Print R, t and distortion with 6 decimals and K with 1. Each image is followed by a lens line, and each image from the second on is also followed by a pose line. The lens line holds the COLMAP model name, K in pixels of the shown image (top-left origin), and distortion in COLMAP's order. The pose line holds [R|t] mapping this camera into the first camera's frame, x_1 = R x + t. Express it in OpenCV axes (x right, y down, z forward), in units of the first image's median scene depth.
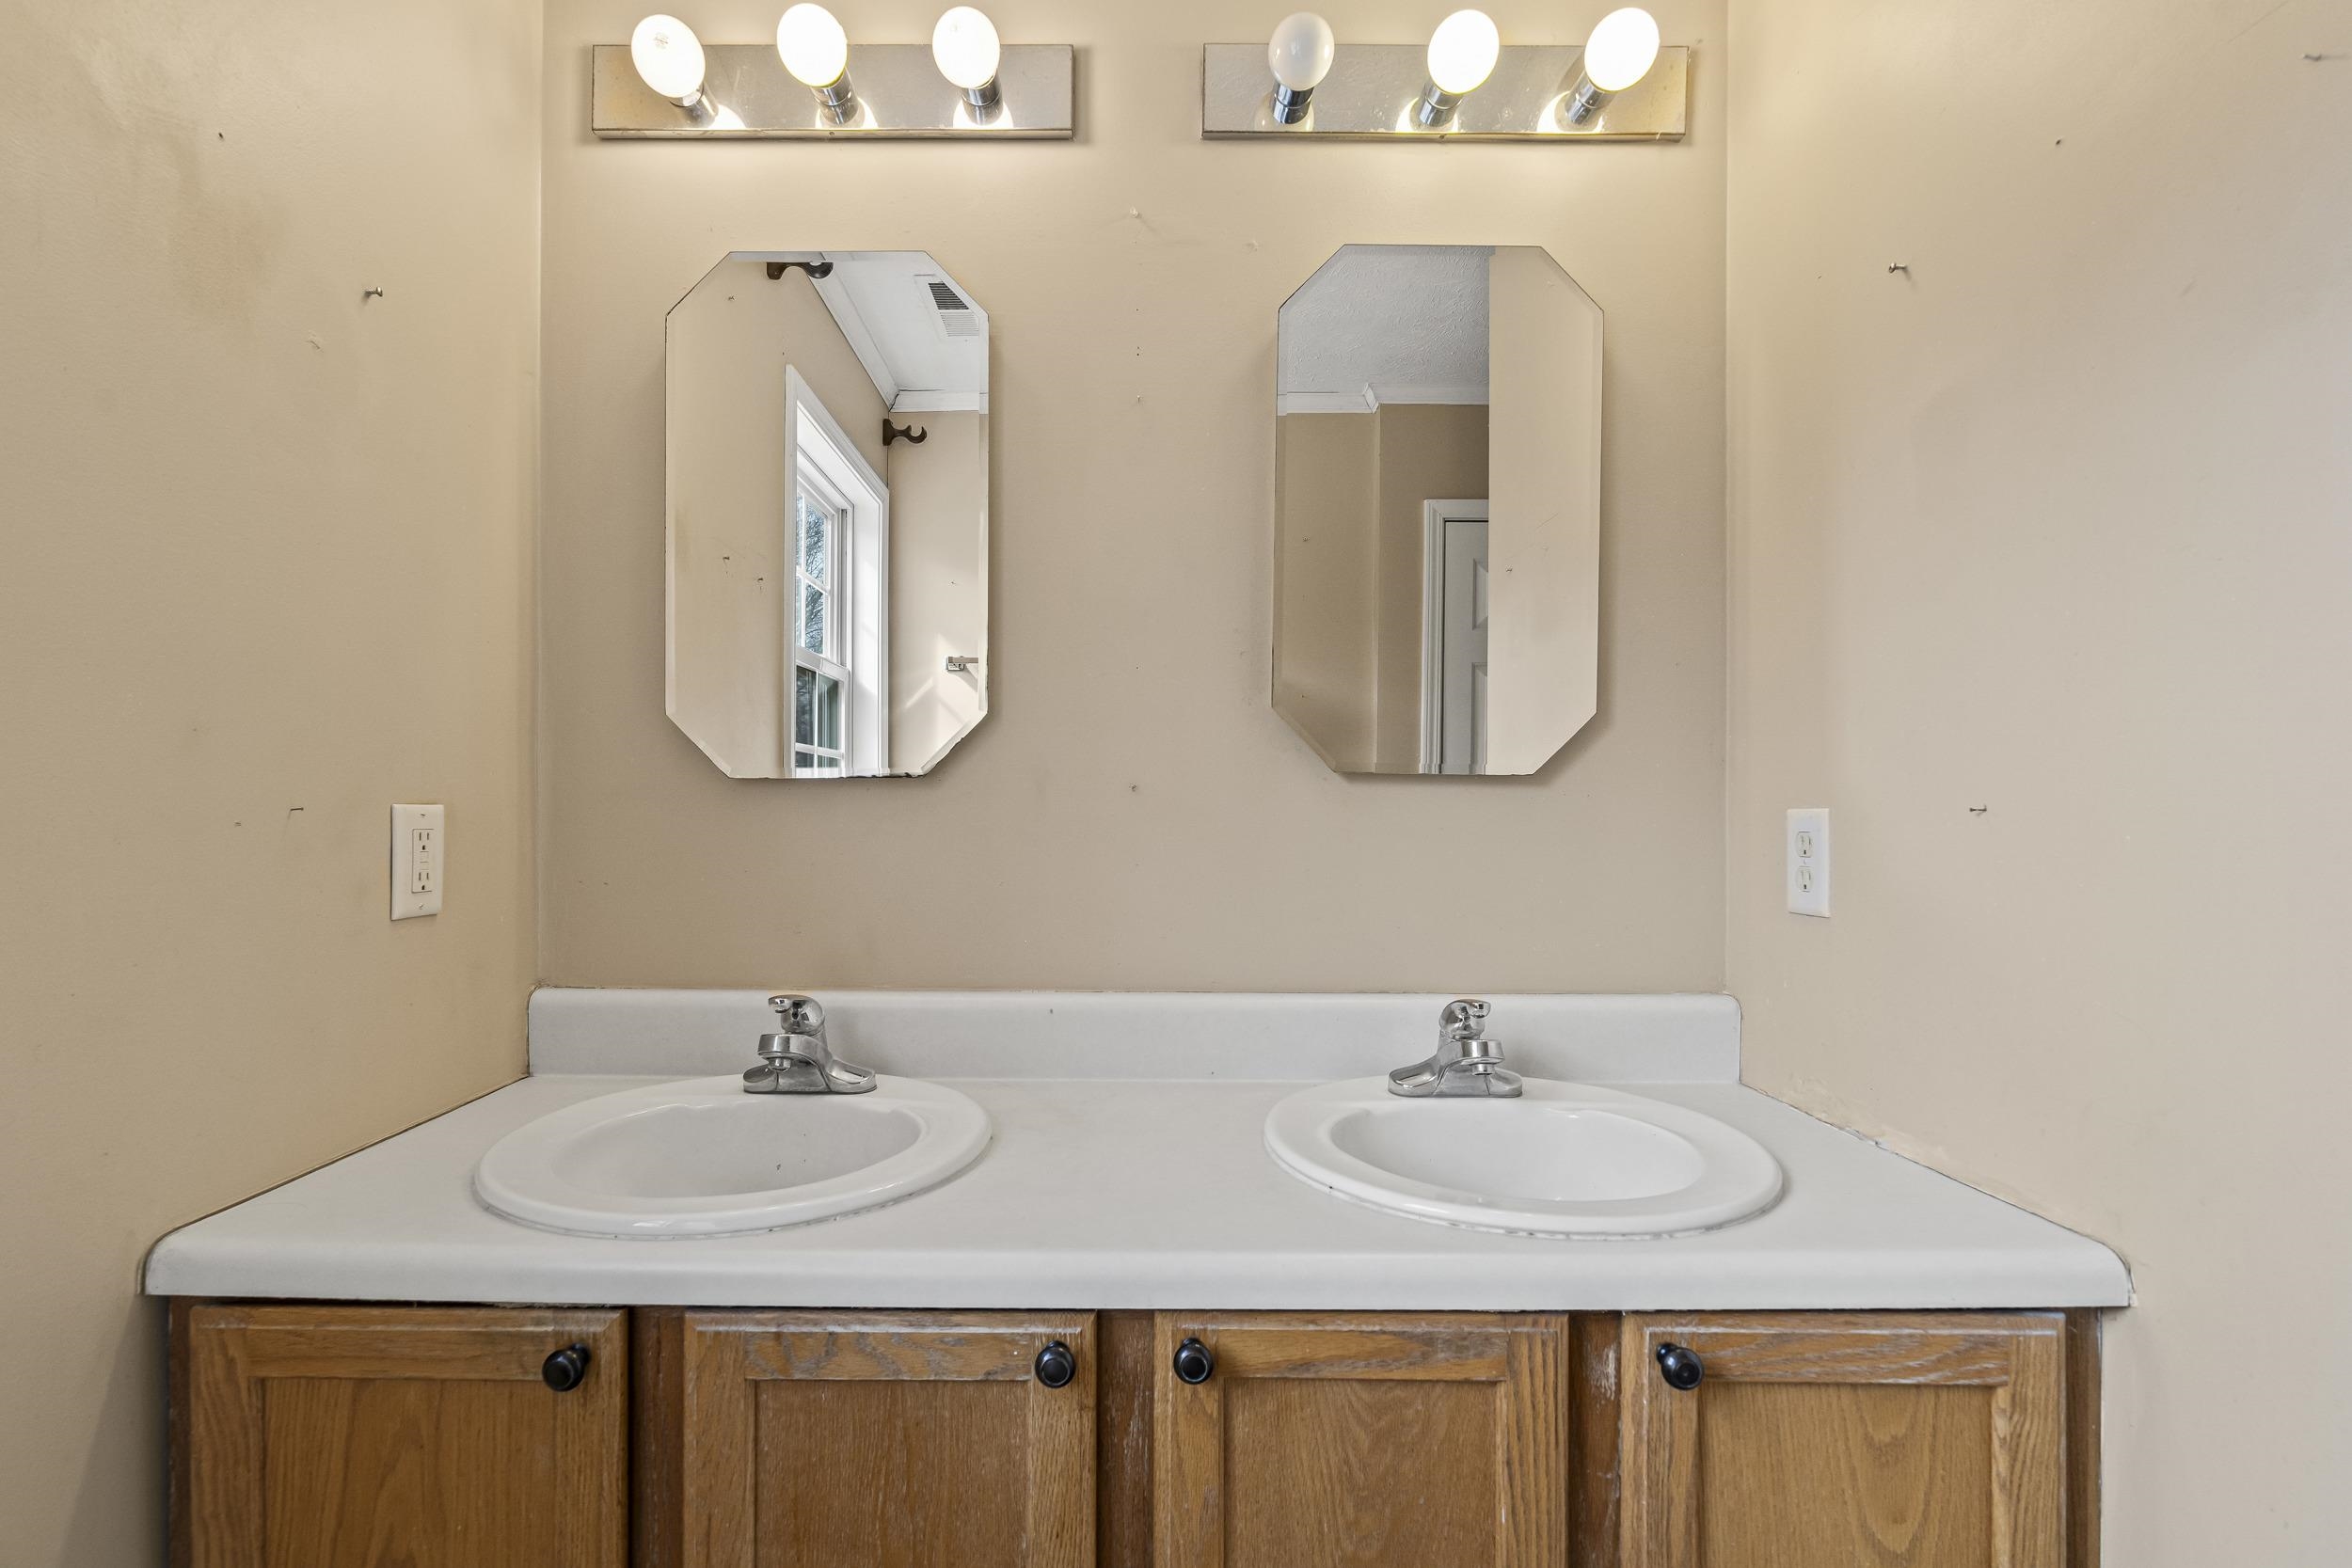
lens RADIAL K [[1068.0, 0, 1106.2], [0, 1068.0, 818.6], [0, 0, 1]] dist [-0.006661, 0.002334]
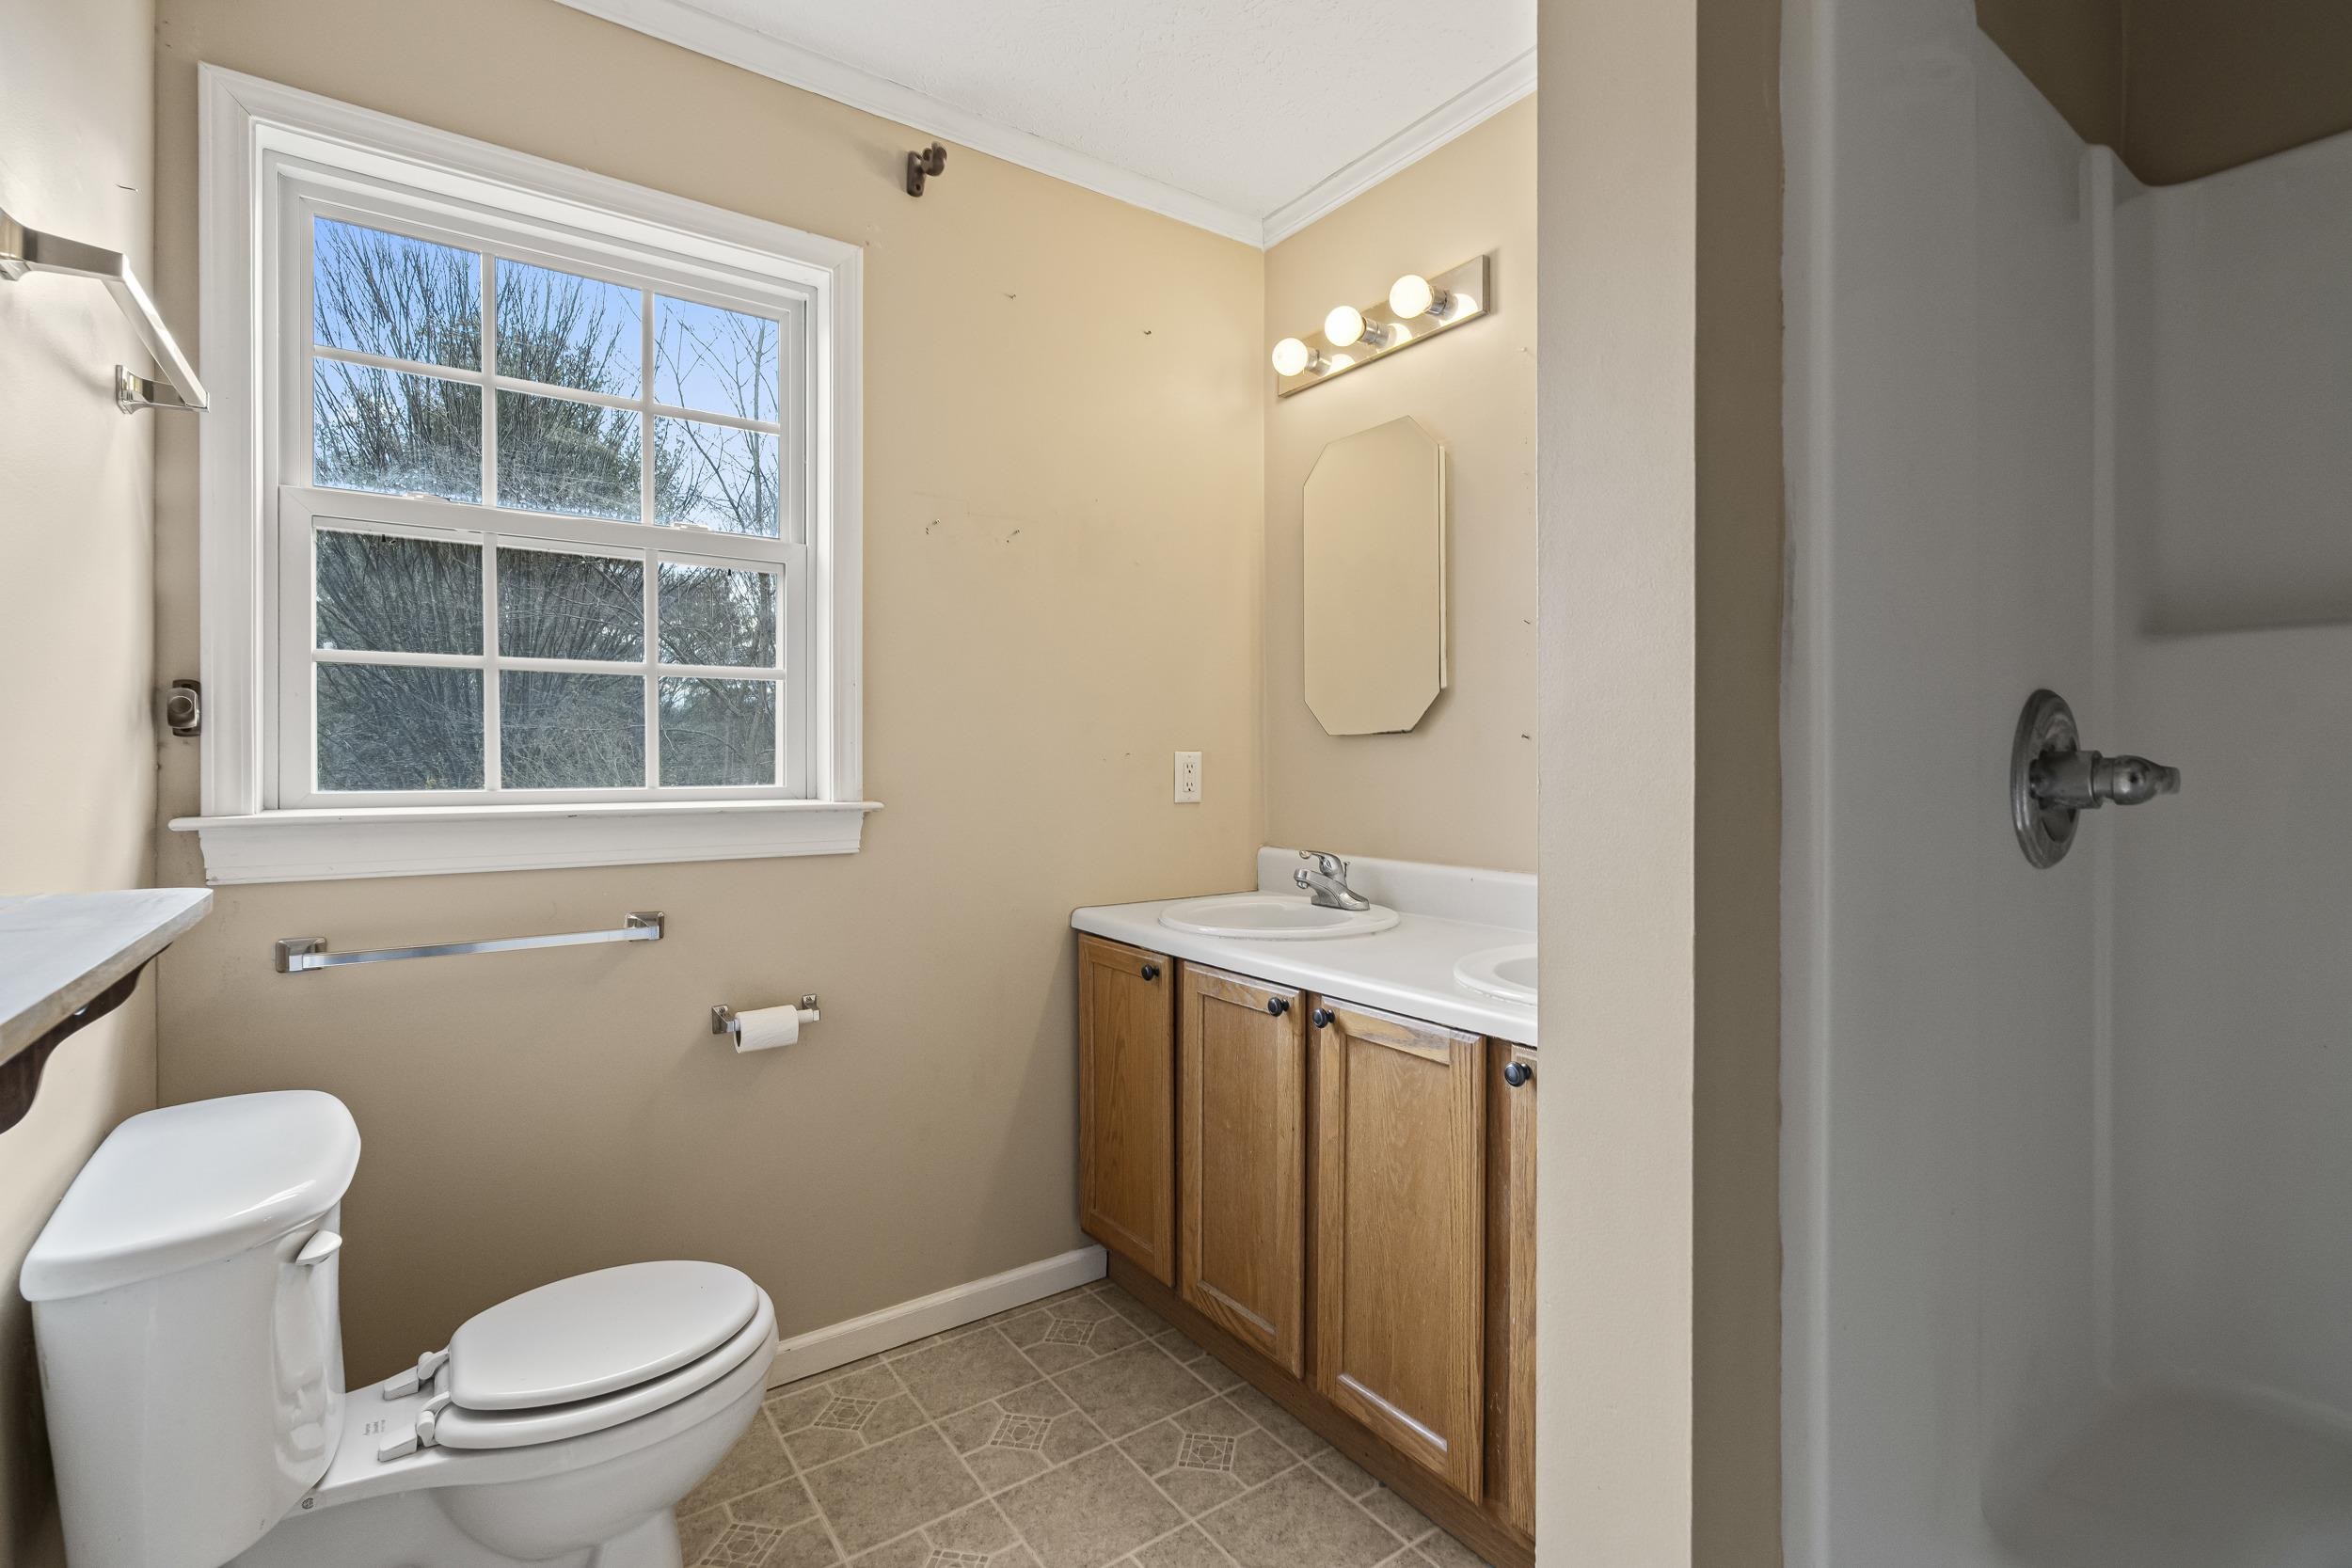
lens RADIAL K [[1068.0, 0, 1179.8], [0, 1068.0, 770.4], [0, 0, 1]] dist [-0.006661, 0.002334]
pose [[0.584565, 0.003406, -0.811339, 1.545028], [-0.000259, 0.999992, 0.004012, 0.022051], [0.811347, -0.002135, 0.584562, -0.416552]]
